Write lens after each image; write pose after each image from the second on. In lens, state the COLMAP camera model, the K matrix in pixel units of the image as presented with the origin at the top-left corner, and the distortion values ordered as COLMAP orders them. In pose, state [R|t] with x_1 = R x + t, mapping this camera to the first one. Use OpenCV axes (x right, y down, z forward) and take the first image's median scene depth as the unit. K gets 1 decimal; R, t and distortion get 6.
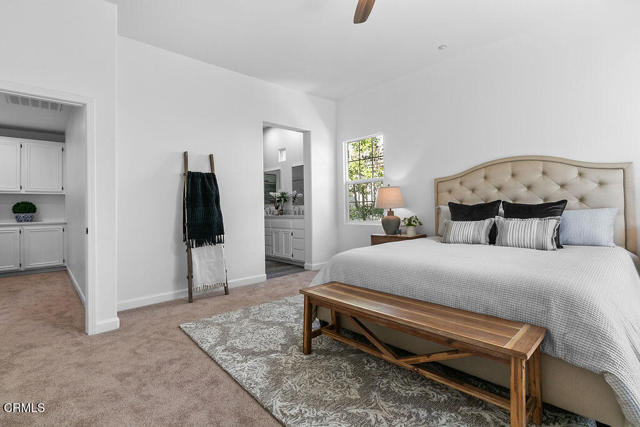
lens RADIAL K [[302.3, 0, 318.6], [0, 302.3, 209.6], [0, 0, 1]] dist [-0.005503, -0.002130]
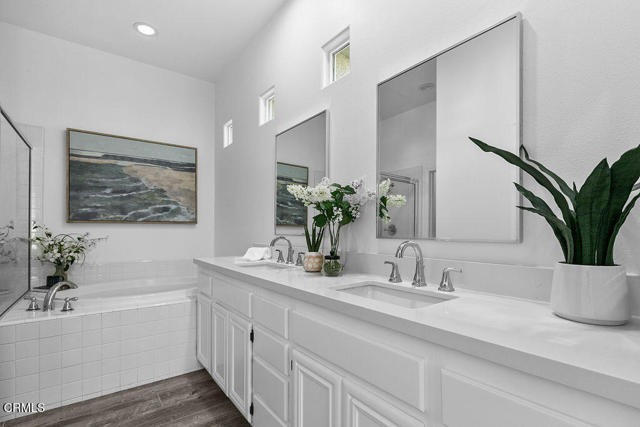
lens RADIAL K [[302.3, 0, 317.9], [0, 302.3, 228.4], [0, 0, 1]] dist [-0.005503, -0.002130]
pose [[0.996081, 0.011959, -0.087628, -0.112715], [-0.011891, 0.999928, 0.001296, -0.021187], [0.087637, -0.000249, 0.996152, 0.745301]]
